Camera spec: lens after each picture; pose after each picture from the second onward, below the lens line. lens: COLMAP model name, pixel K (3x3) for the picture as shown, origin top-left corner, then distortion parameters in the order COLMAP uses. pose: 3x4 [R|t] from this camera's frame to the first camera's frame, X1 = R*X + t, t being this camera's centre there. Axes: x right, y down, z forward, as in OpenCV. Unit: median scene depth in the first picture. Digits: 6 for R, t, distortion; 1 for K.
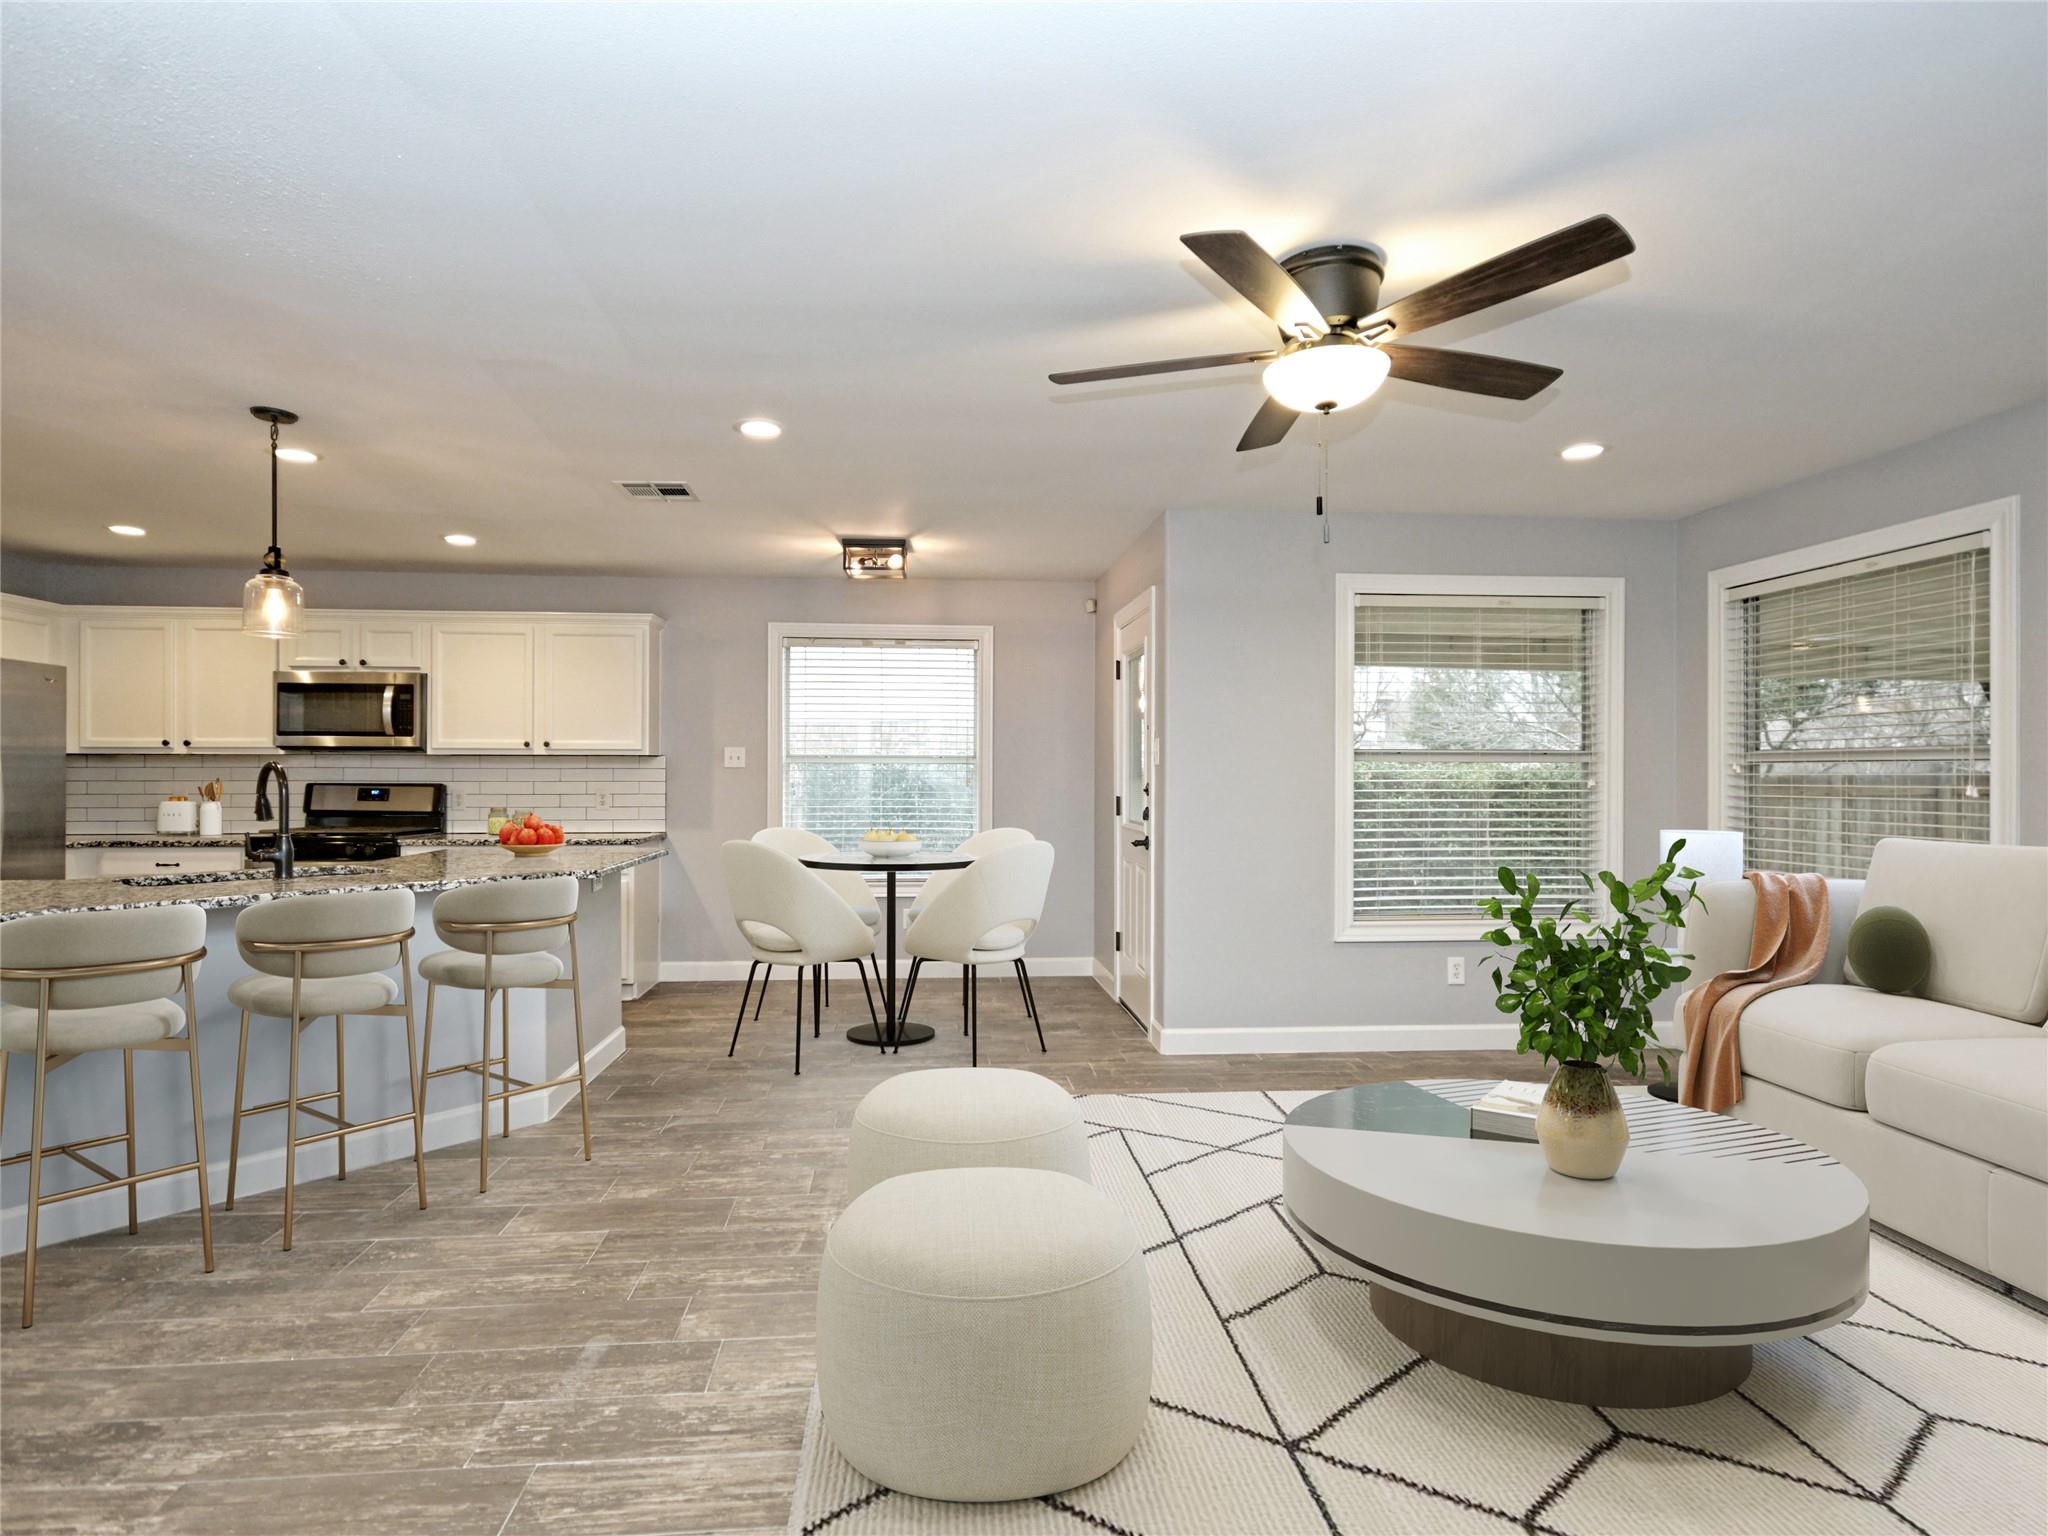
lens RADIAL K [[1103.3, 0, 1018.0], [0, 1103.3, 772.0], [0, 0, 1]] dist [0.000029, 0.001836]
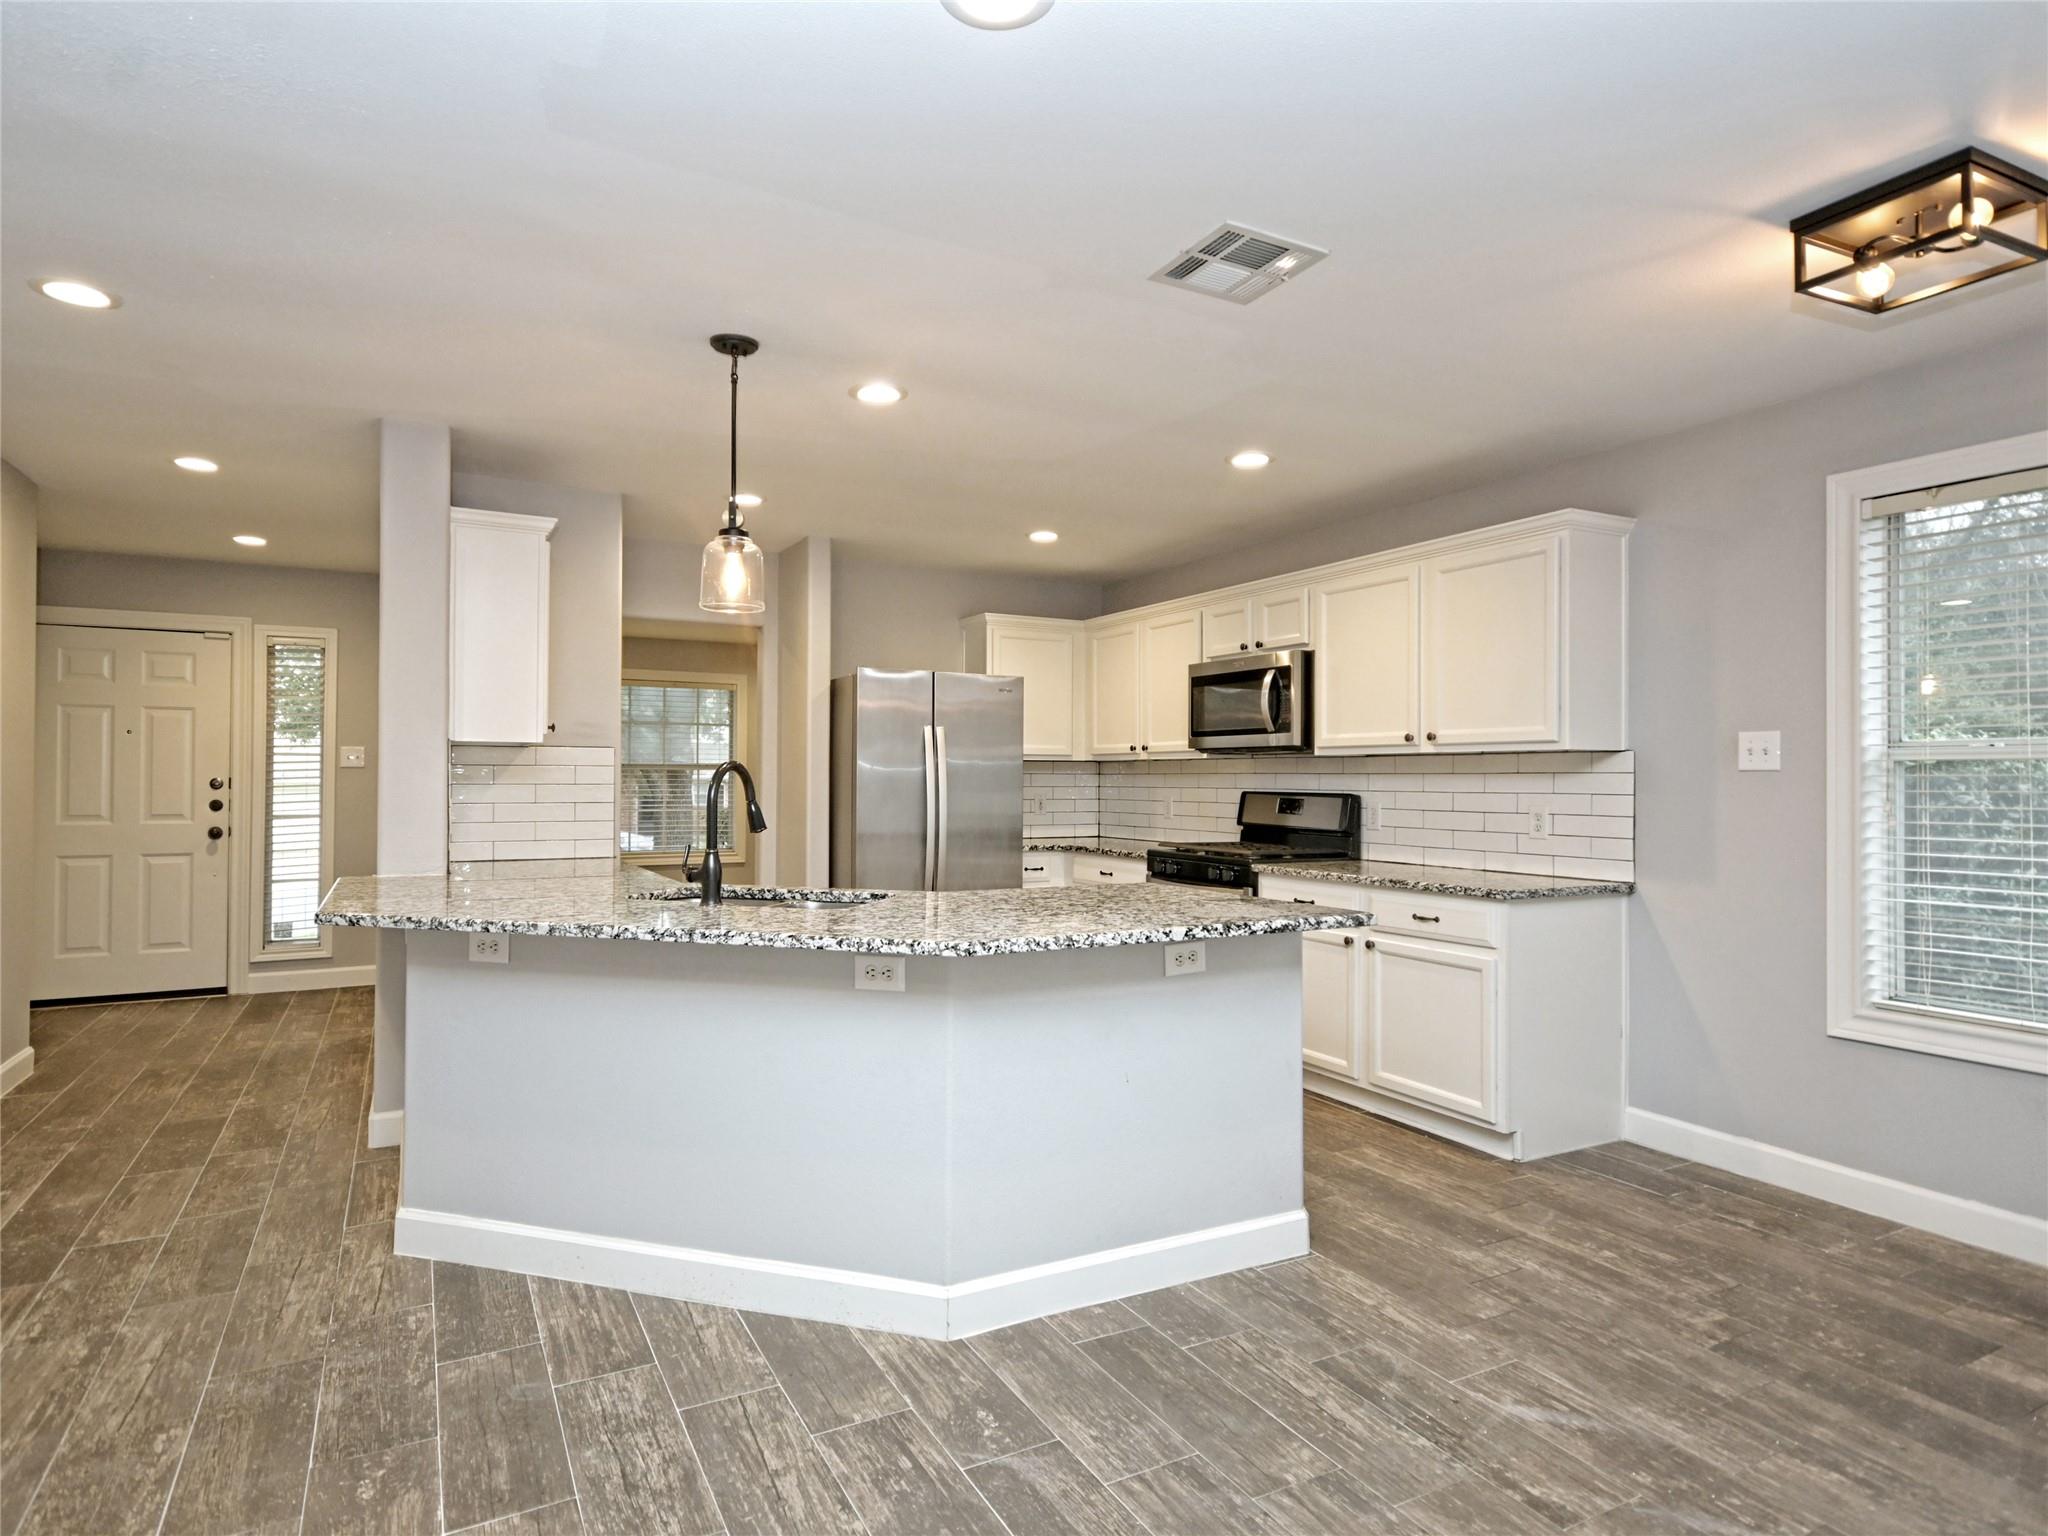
lens RADIAL K [[1128.1, 0, 1011.6], [0, 1128.1, 771.1], [0, 0, 1]] dist [0.005717, -0.000748]
pose [[0.385057, -0.006385, -0.922871, 0.114965], [-0.003256, 0.999960, -0.008277, 0.002349], [0.922887, 0.006192, 0.385021, 0.530310]]
